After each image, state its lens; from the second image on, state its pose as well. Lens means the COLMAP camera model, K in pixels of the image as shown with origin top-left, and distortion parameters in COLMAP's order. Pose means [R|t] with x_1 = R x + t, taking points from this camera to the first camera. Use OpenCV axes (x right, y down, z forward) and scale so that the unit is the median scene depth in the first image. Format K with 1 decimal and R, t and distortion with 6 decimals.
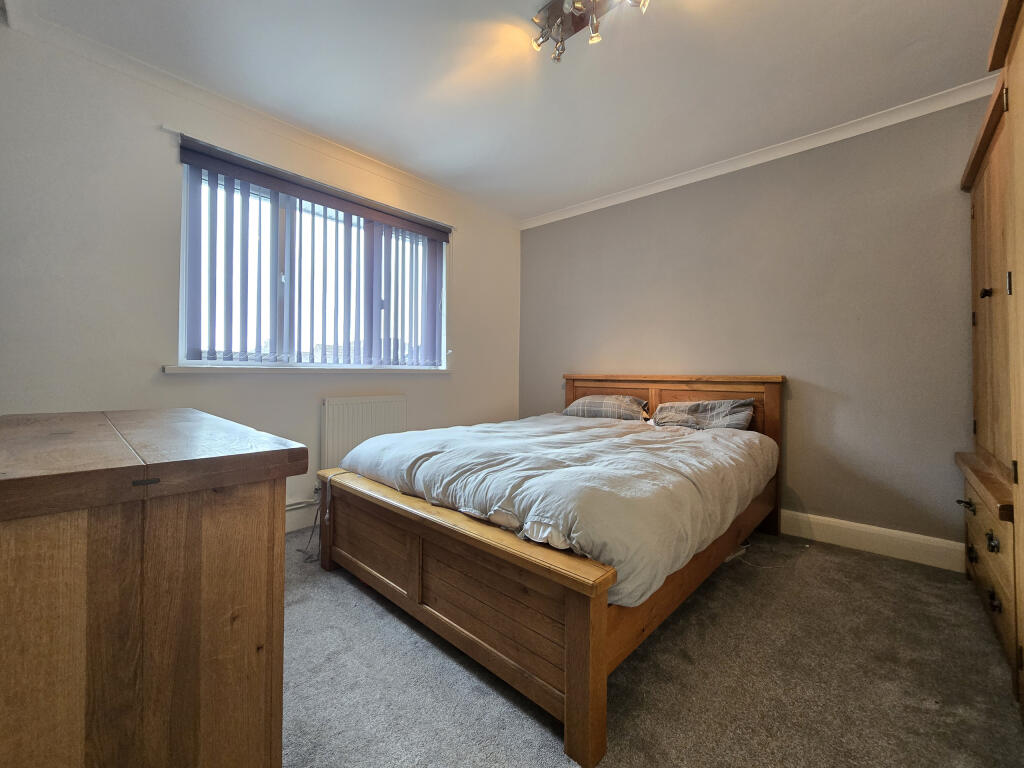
lens RADIAL K [[418.2, 0, 513.2], [0, 418.2, 375.7], [0, 0, 1]] dist [-0.003386, 0.000370]
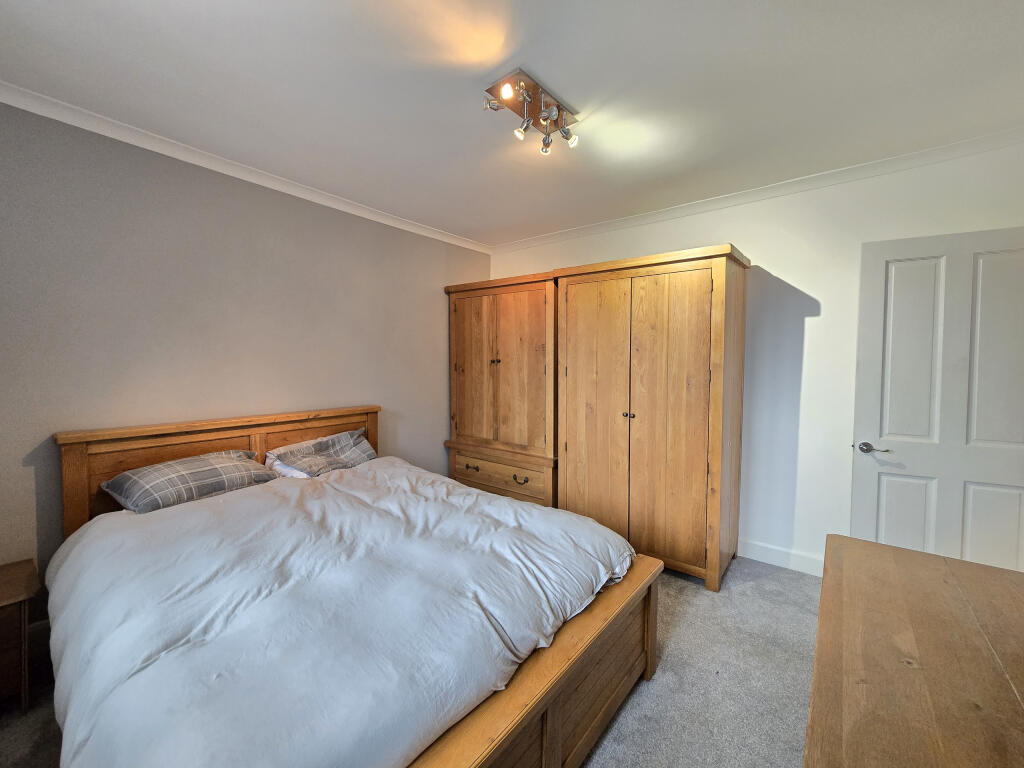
lens RADIAL K [[418.2, 0, 513.2], [0, 418.2, 375.7], [0, 0, 1]] dist [-0.003386, 0.000370]
pose [[-0.080178, -0.044613, 0.995782, -0.791806], [-0.008345, 0.998993, 0.044085, -0.192767], [-0.996746, -0.004775, -0.080469, 0.949586]]
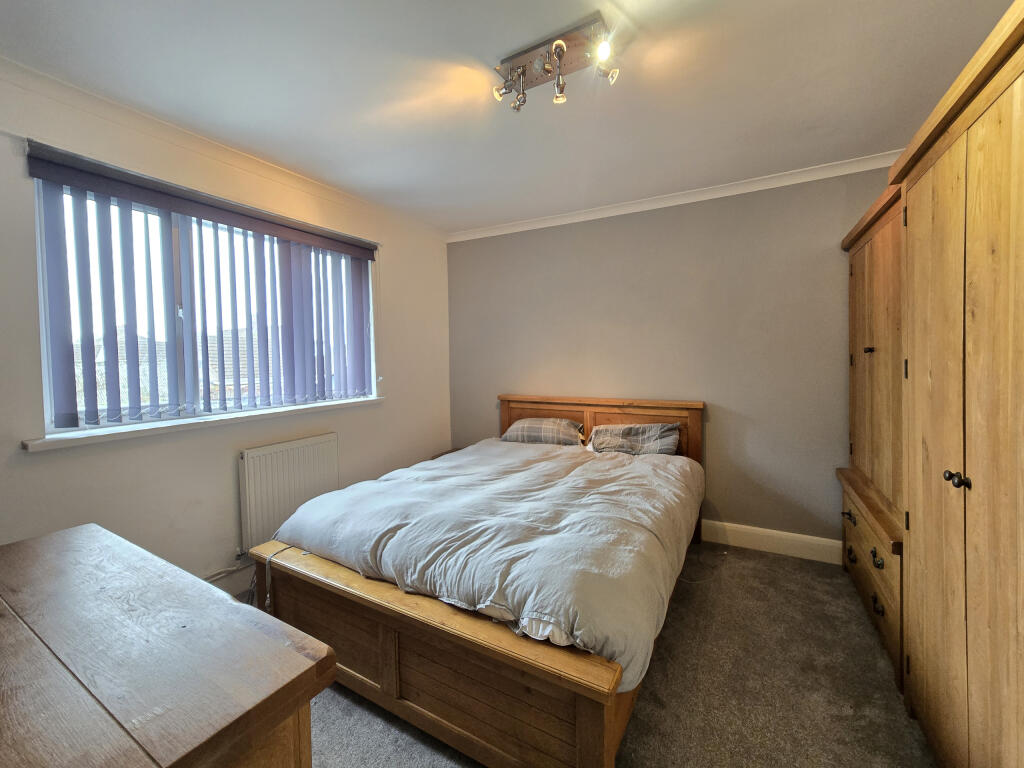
lens RADIAL K [[418.2, 0, 513.2], [0, 418.2, 375.7], [0, 0, 1]] dist [-0.003386, 0.000370]
pose [[0.973863, -0.033029, 0.224724, -0.129916], [0.023868, 0.998774, 0.043364, -0.176810], [-0.225881, -0.036867, 0.973457, 0.043553]]
